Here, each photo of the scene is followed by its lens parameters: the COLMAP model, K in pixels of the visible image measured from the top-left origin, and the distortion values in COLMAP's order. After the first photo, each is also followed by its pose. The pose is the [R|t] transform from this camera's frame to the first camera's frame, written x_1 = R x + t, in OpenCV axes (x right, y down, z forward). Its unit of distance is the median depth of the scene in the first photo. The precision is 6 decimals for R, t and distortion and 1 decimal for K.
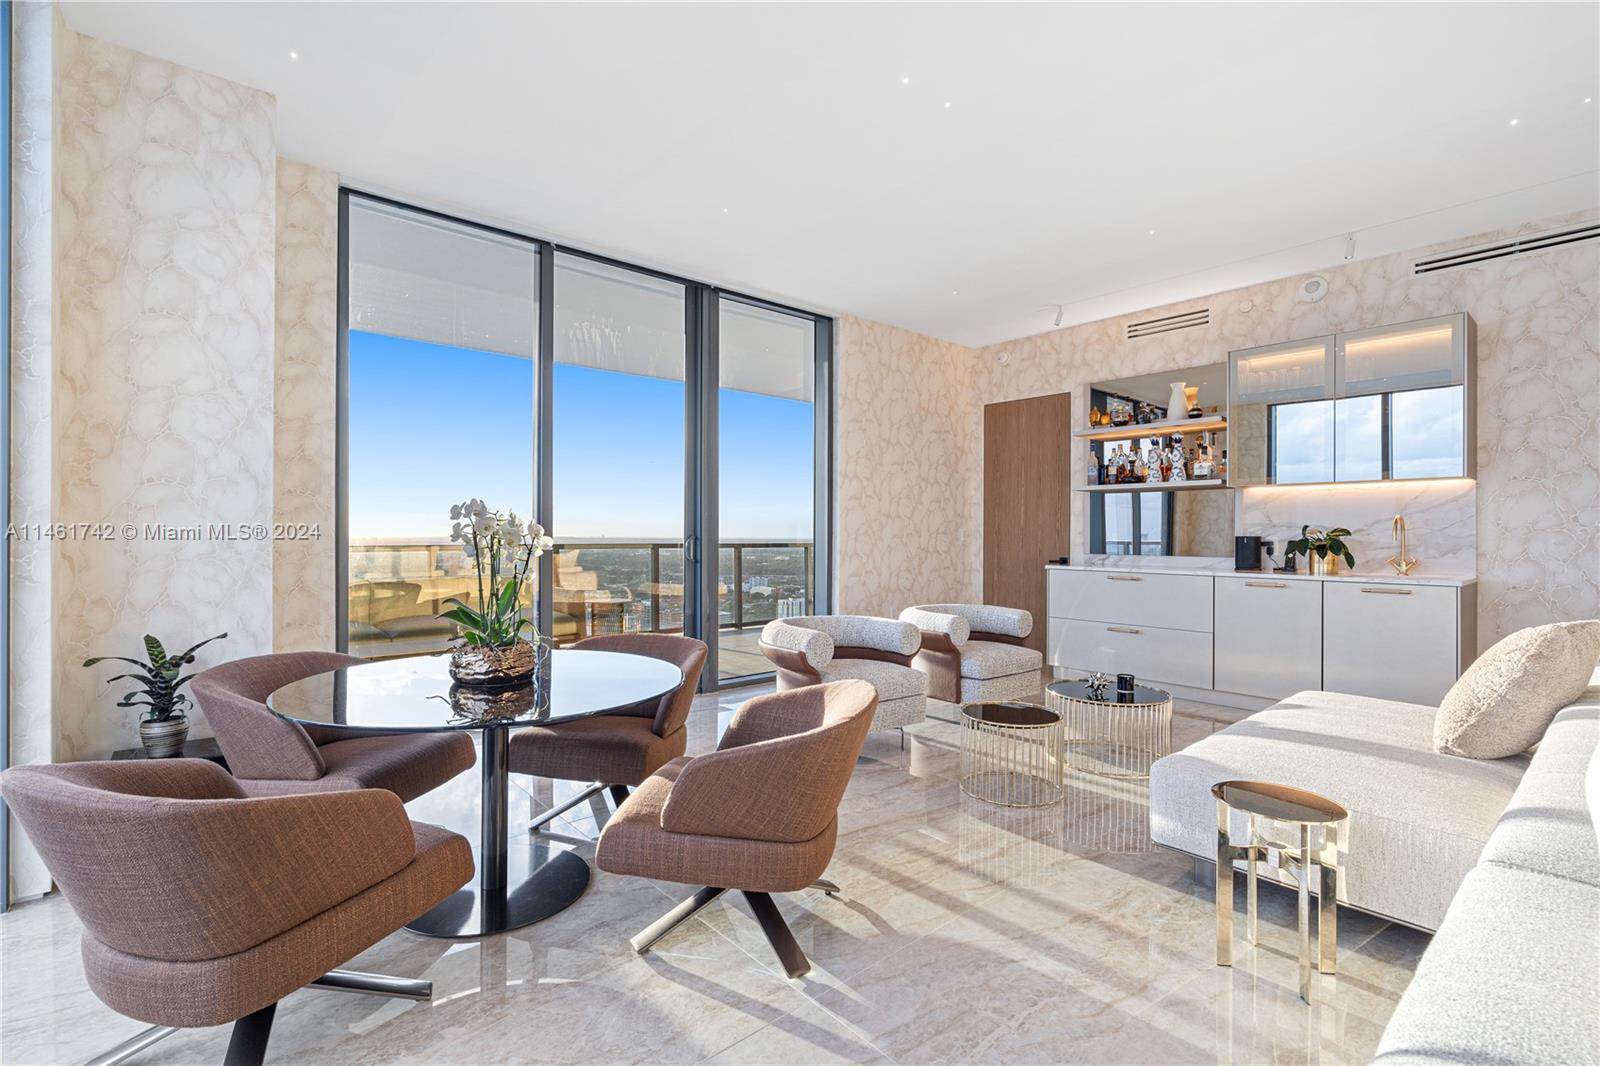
lens RADIAL K [[734.1, 0, 802.4], [0, 734.1, 530.9], [0, 0, 1]] dist [0.005833, -0.000329]
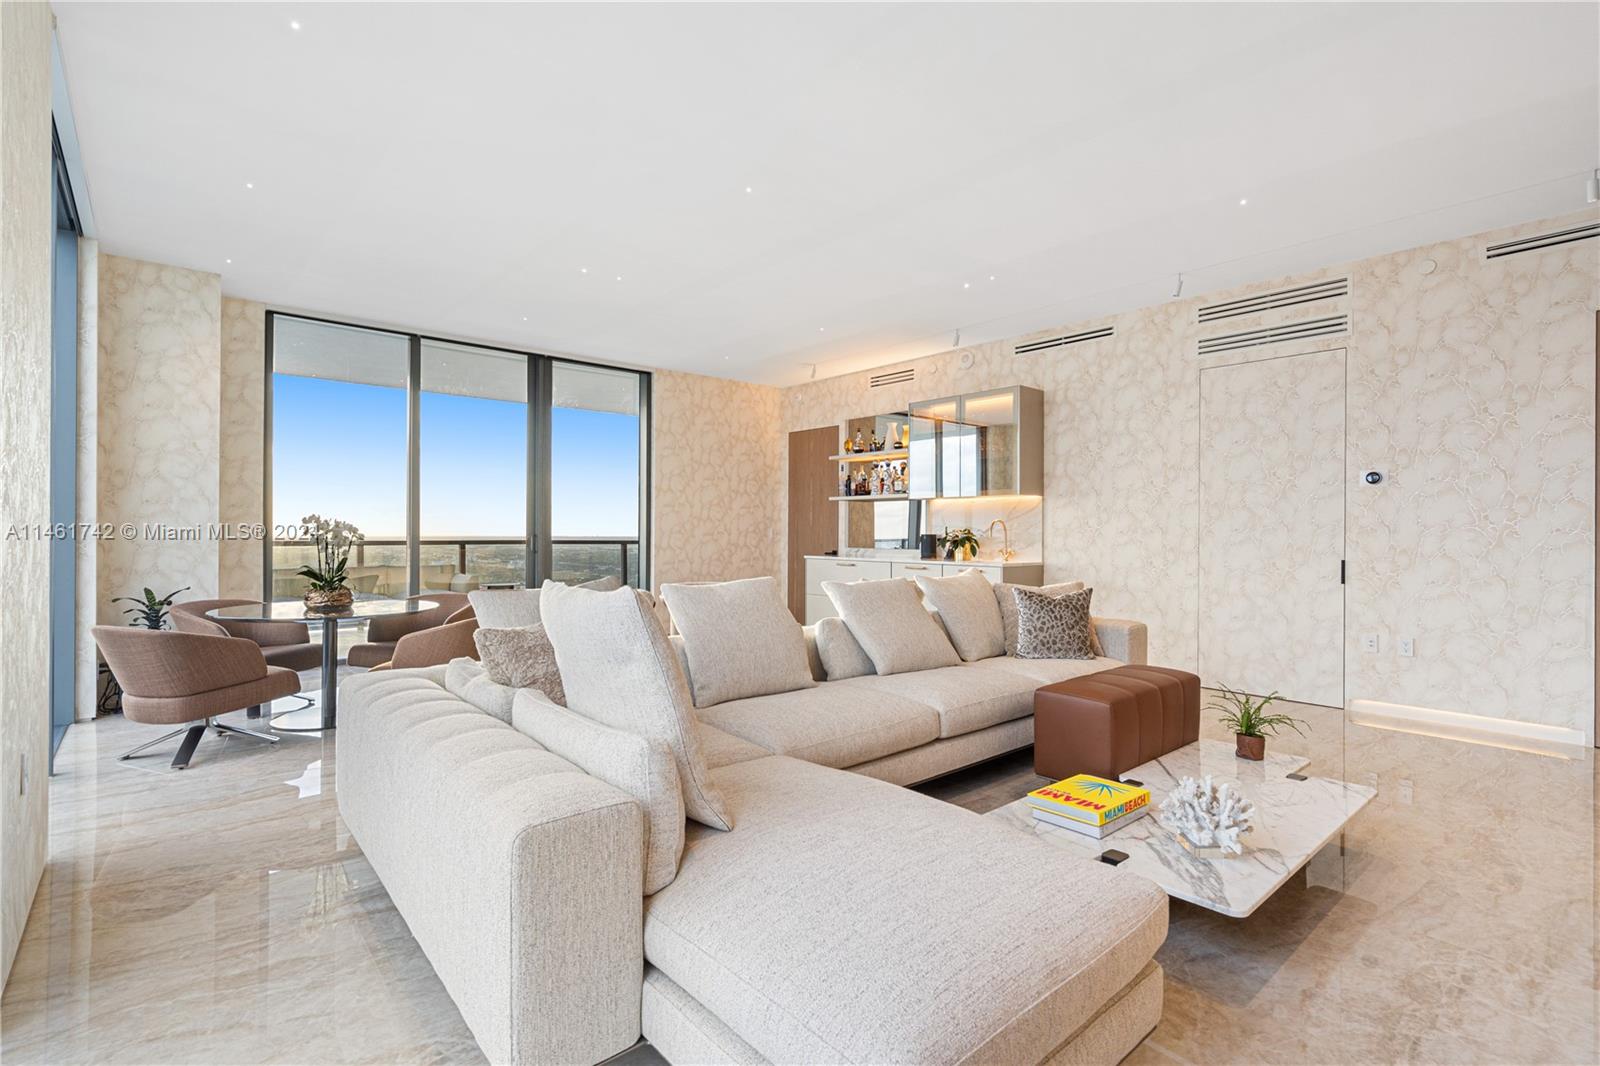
lens RADIAL K [[734.1, 0, 792.5], [0, 734.1, 528.3], [0, 0, 1]] dist [0.005833, -0.000329]
pose [[0.999995, -0.000048, 0.003013, 0.382648], [0.000051, 0.999999, -0.001227, -0.002036], [-0.003013, 0.001227, 0.999995, -0.449009]]
